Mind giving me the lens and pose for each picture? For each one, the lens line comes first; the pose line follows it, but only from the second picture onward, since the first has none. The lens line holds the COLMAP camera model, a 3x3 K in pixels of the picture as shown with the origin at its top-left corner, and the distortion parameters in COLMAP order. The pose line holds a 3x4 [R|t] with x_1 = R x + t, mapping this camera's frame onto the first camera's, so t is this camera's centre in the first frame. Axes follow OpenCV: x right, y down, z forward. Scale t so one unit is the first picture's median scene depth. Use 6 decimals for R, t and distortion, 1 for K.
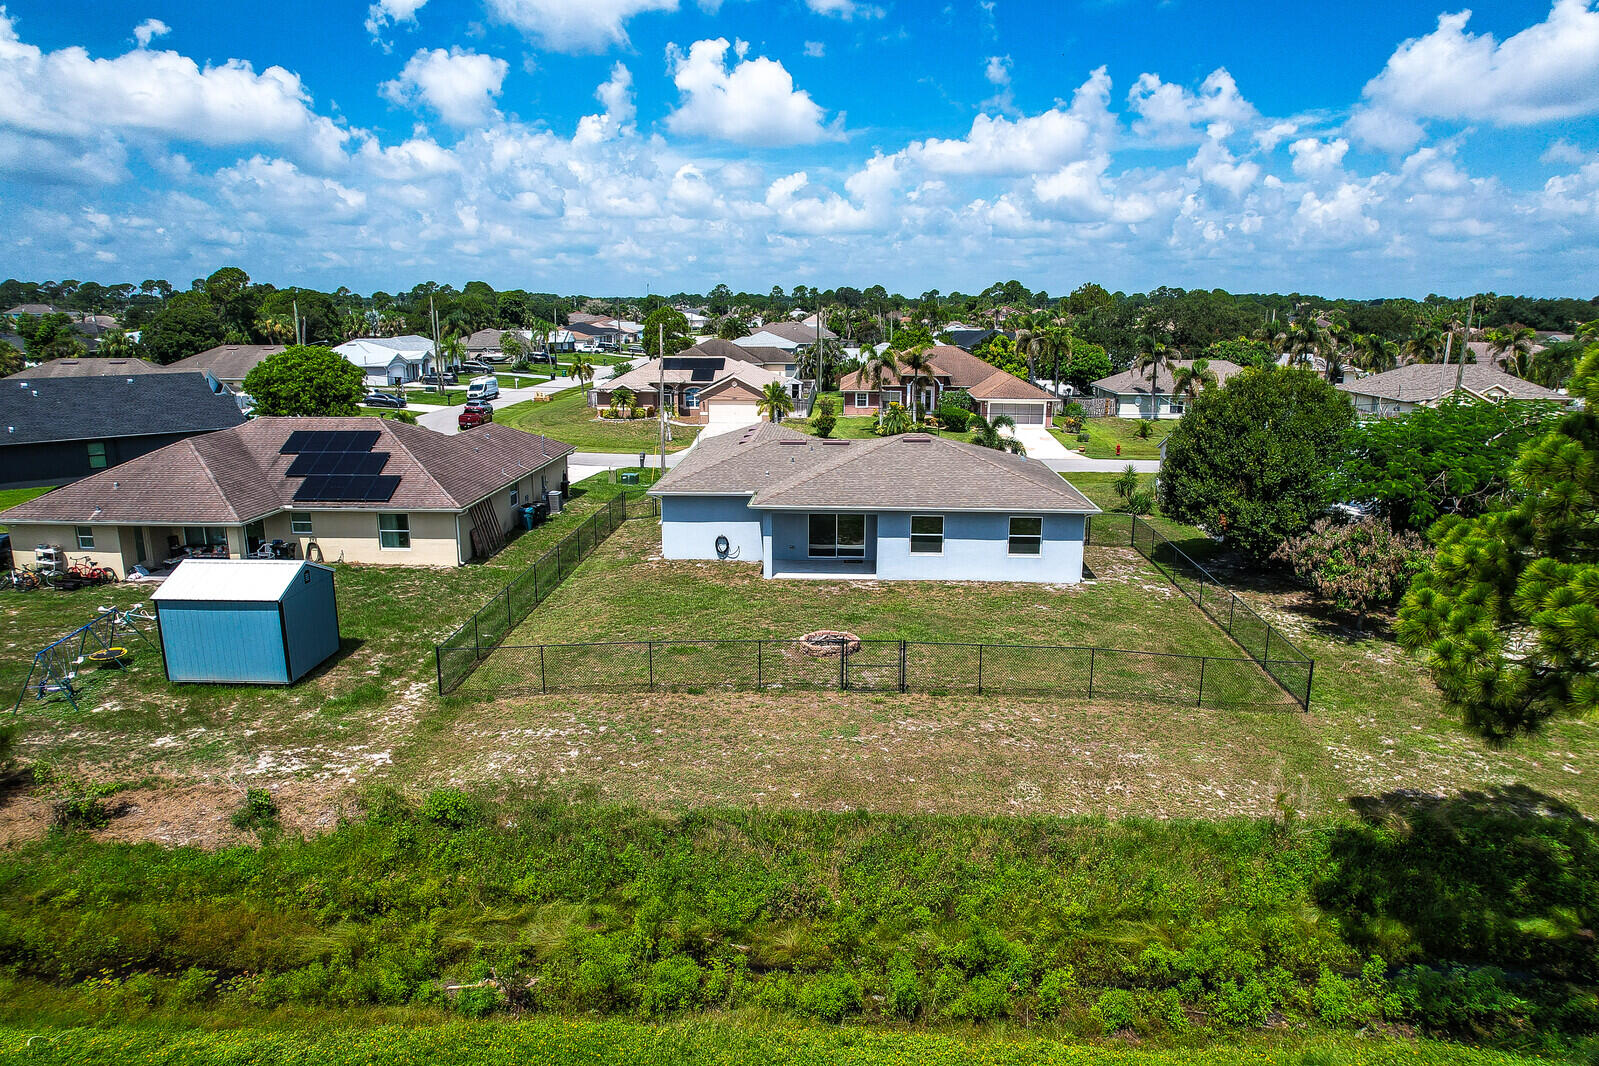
lens RADIAL K [[1023.2, 0, 799.5], [0, 1023.2, 533.0], [0, 0, 1]] dist [-0.095302, 0.086796]
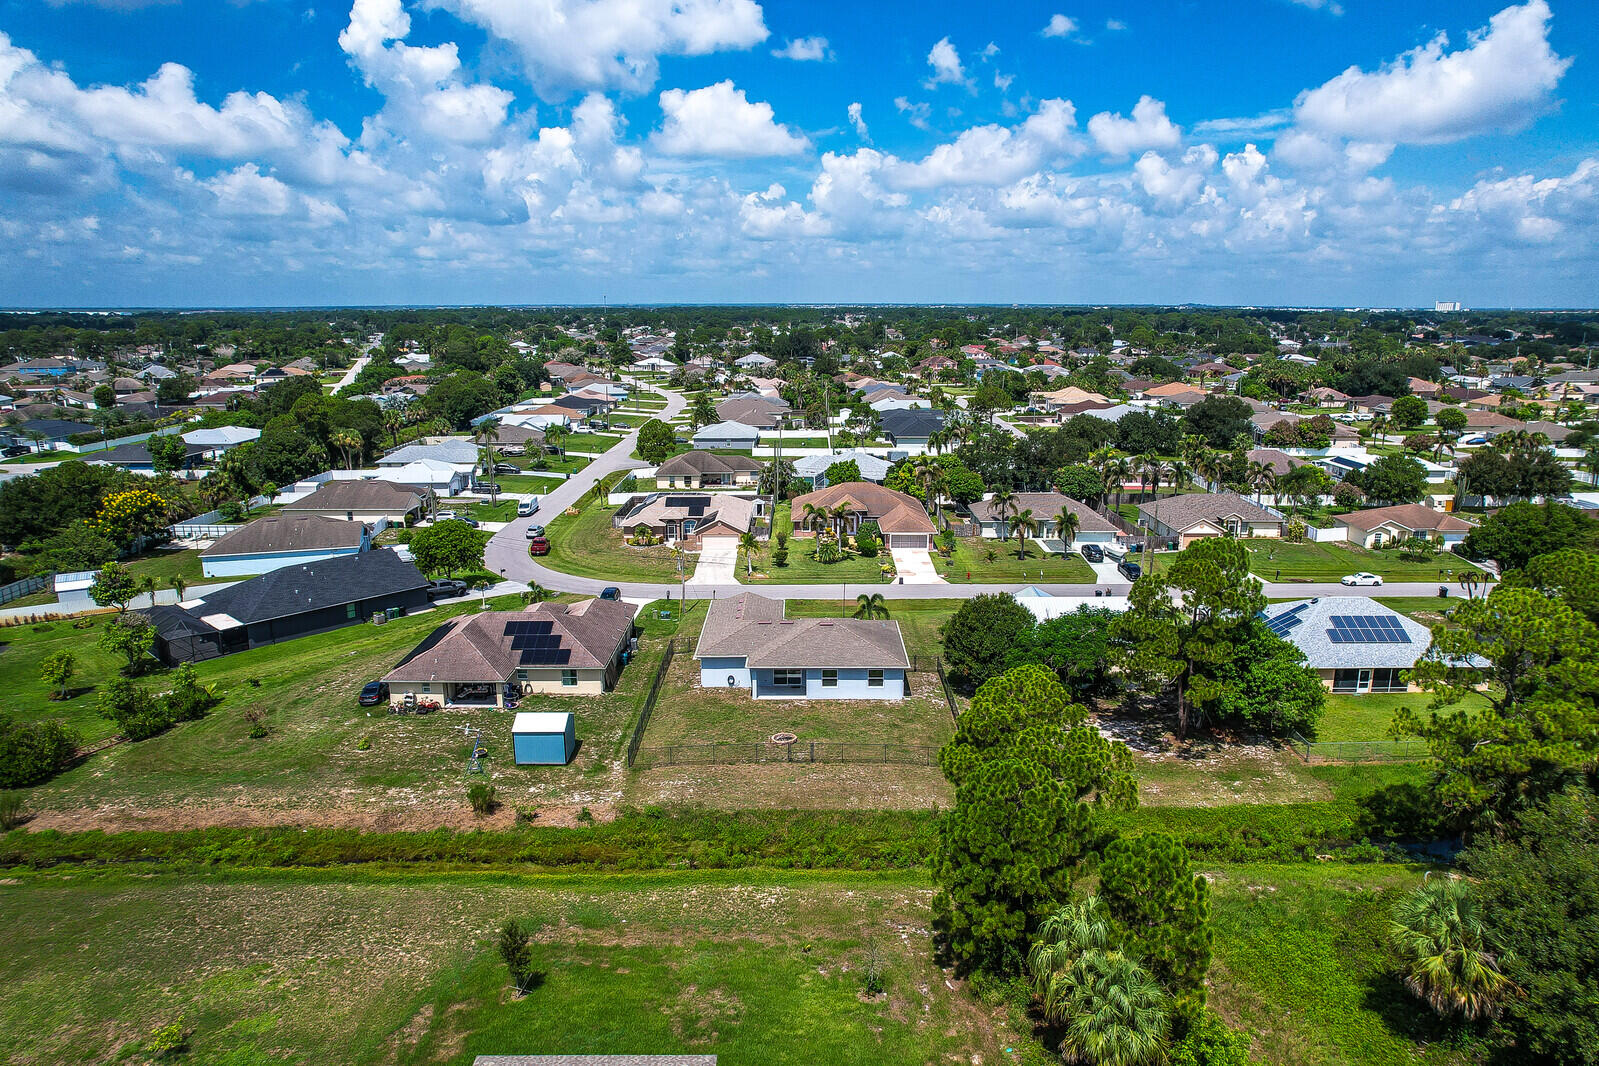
lens RADIAL K [[1023.2, 0, 799.5], [0, 1023.2, 533.0], [0, 0, 1]] dist [-0.095302, 0.086796]
pose [[0.999052, -0.014722, 0.040961, -0.021248], [0.014712, 0.999892, 0.000535, -0.318510], [-0.040964, 0.000069, 0.999161, -1.175973]]
